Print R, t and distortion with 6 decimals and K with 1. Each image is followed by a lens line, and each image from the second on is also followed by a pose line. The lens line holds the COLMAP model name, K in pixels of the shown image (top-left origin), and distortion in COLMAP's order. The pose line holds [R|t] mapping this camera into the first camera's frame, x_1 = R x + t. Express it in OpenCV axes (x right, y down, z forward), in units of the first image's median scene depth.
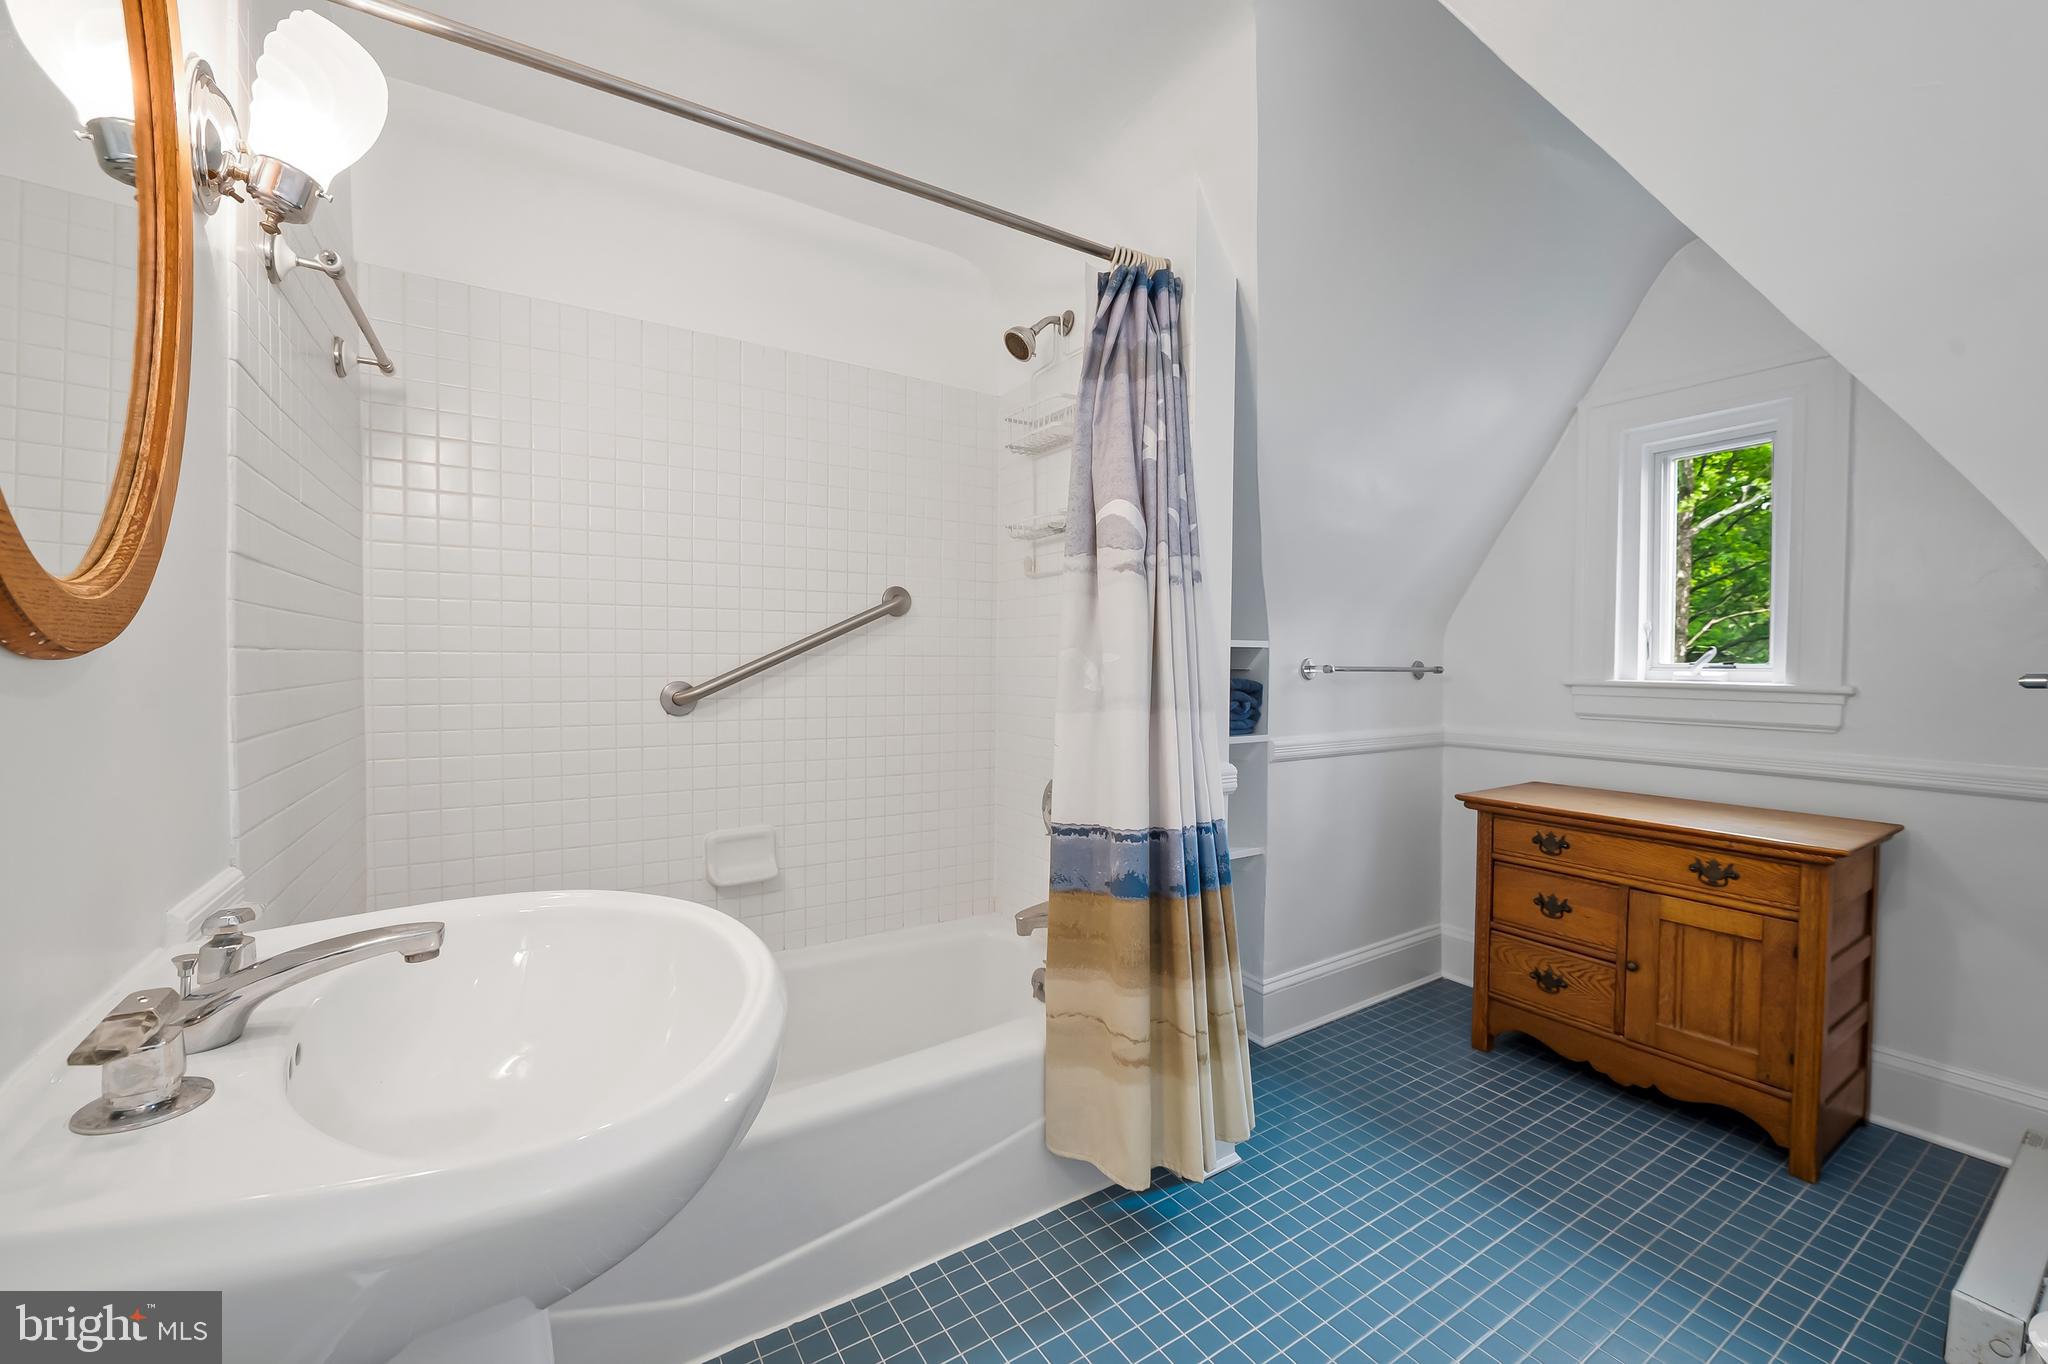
lens RADIAL K [[809.3, 0, 1042.1], [0, 809.3, 680.1], [0, 0, 1]] dist [0.007198, -0.001686]
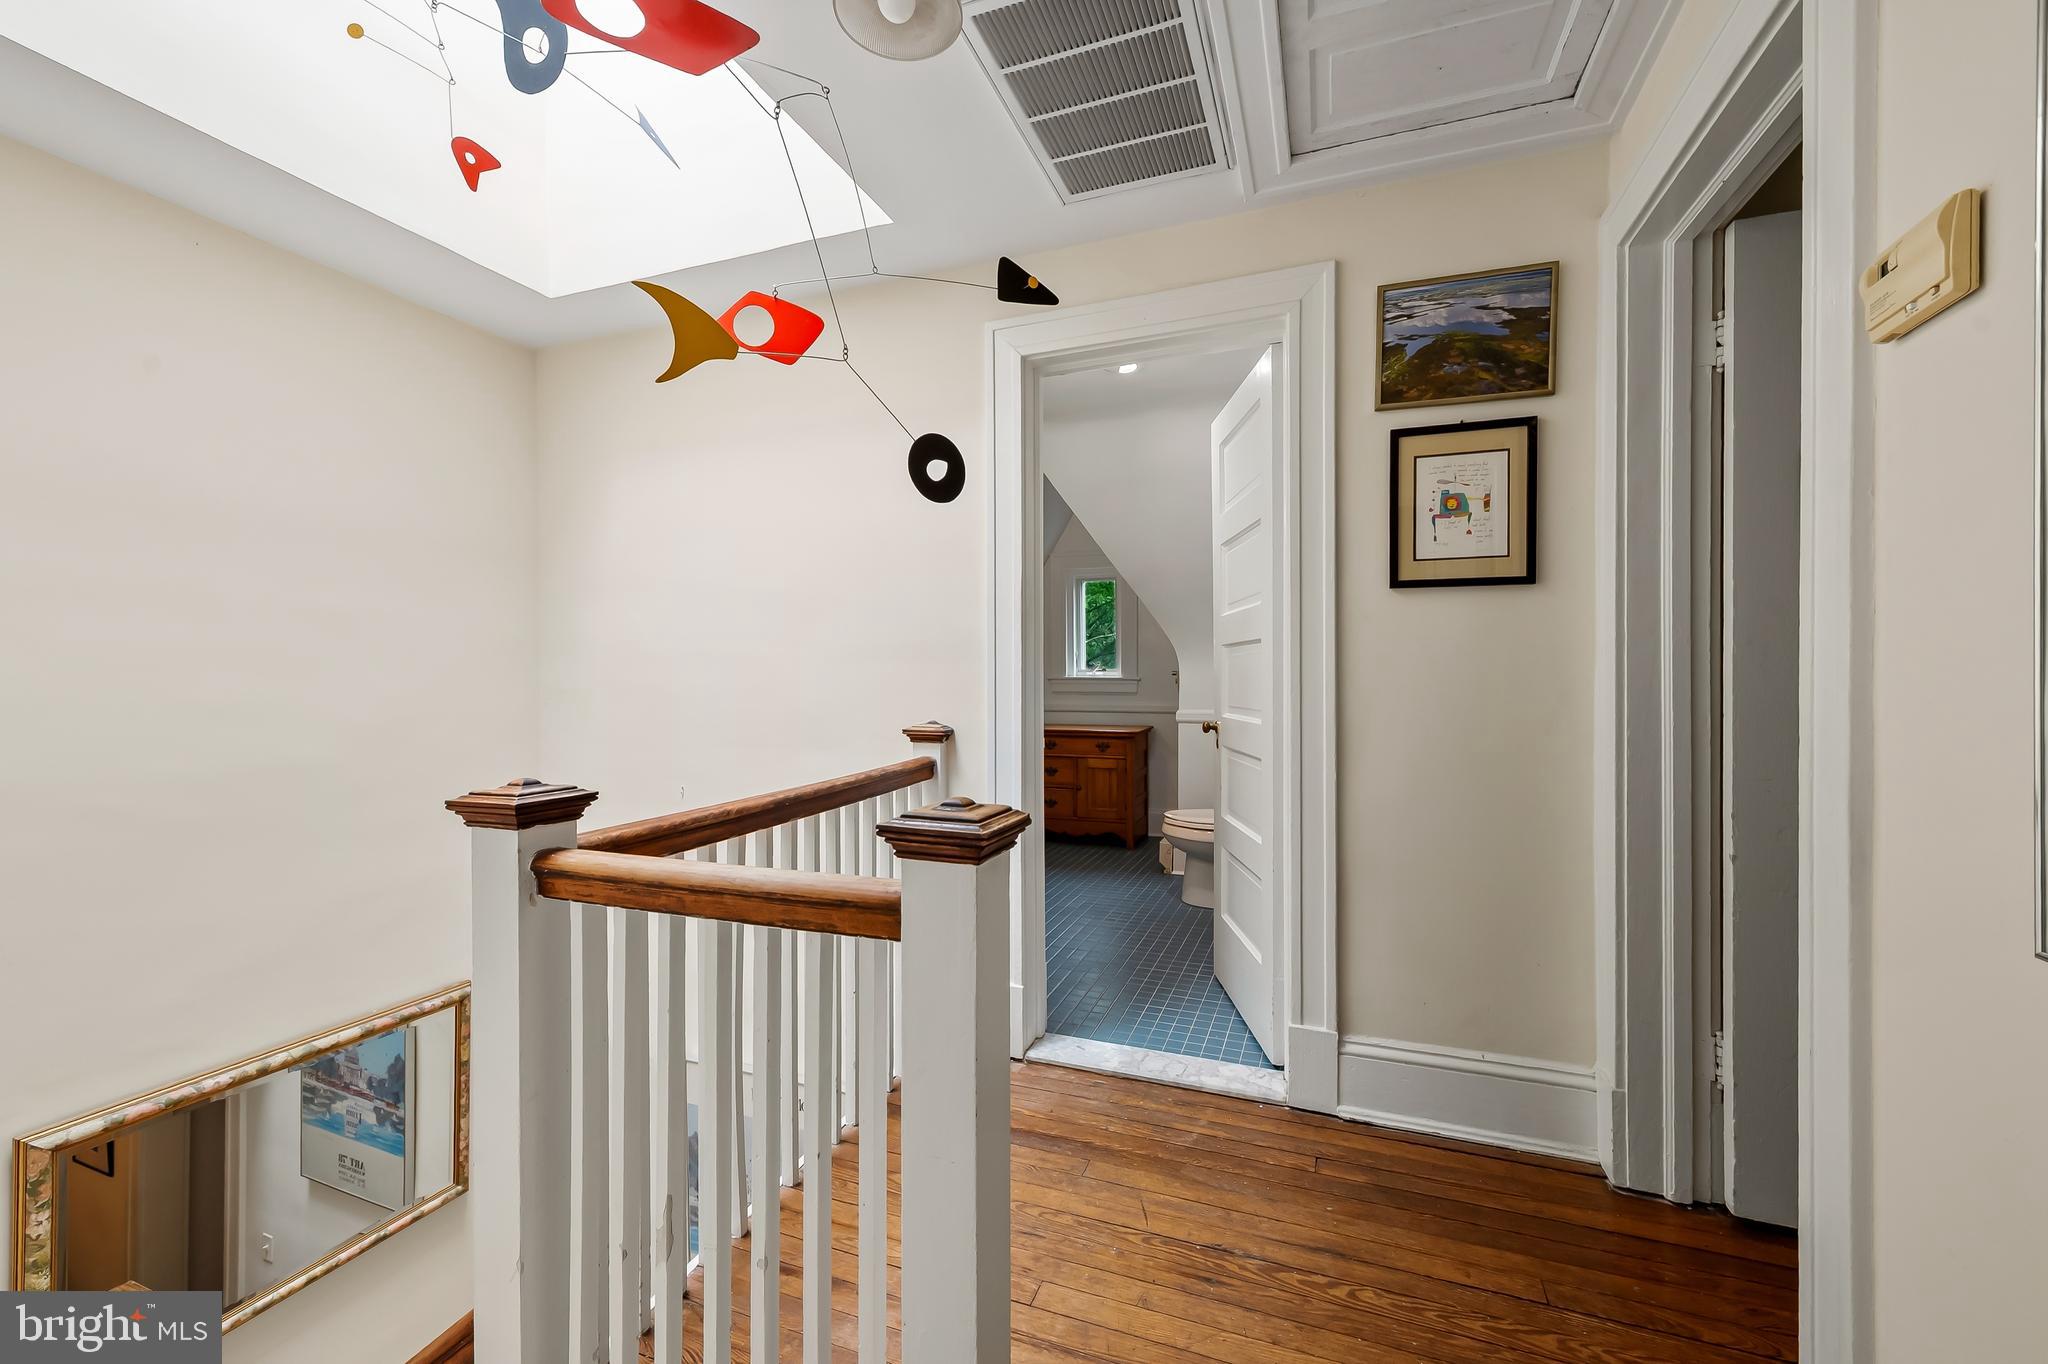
lens RADIAL K [[809.3, 0, 1024.6], [0, 809.3, 674.2], [0, 0, 1]] dist [0.007198, -0.001686]
pose [[0.814673, -0.012929, 0.579777, -0.876430], [0.025327, 0.999591, -0.013297, 0.026241], [-0.579368, 0.025516, 0.814667, -0.972580]]
